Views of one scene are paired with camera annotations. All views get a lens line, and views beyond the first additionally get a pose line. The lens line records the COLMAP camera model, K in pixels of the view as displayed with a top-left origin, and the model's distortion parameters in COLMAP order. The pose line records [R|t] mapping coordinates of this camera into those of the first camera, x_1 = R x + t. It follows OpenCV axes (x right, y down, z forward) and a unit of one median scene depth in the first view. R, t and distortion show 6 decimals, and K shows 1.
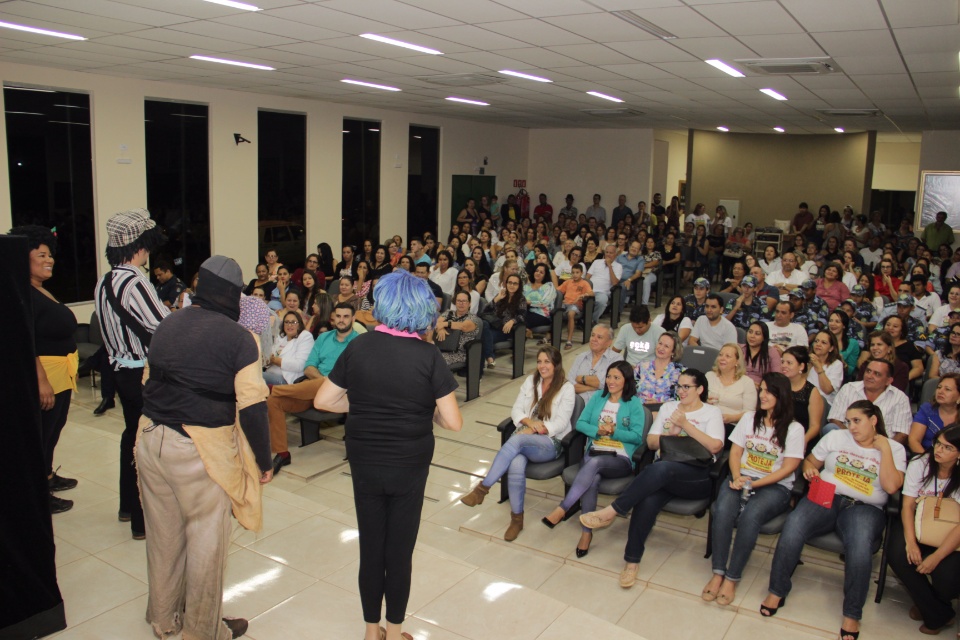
lens RADIAL K [[806.1, 0, 484.1], [0, 806.1, 319.7], [0, 0, 1]] dist [-0.084617, 0.000525]
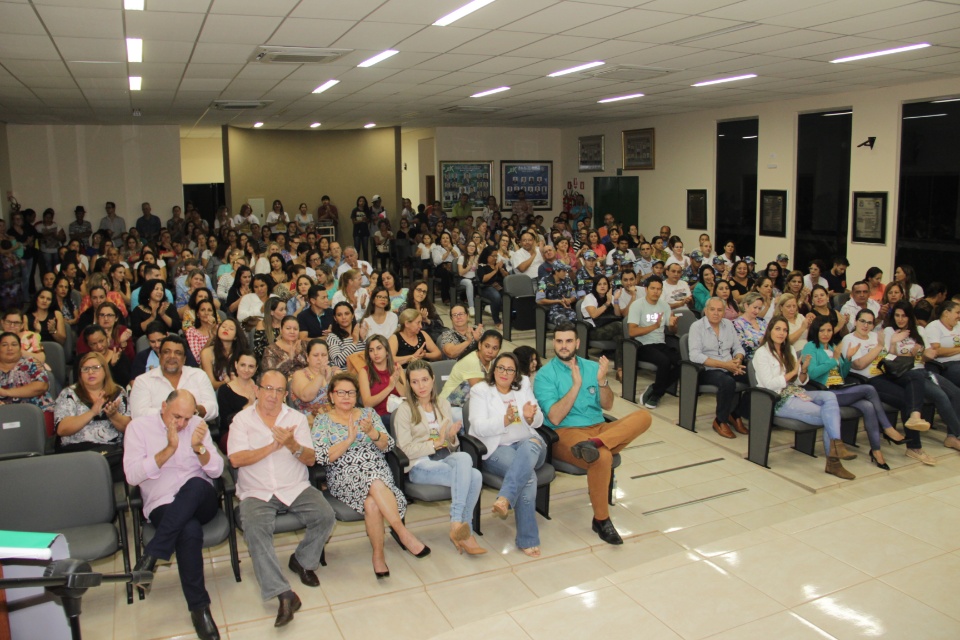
lens RADIAL K [[806.1, 0, 484.1], [0, 806.1, 319.7], [0, 0, 1]] dist [-0.084617, 0.000525]
pose [[0.581551, -0.179304, 0.793504, -0.502957], [0.173899, 0.980262, 0.094056, -0.068579], [-0.794706, 0.083291, 0.601253, 0.292729]]
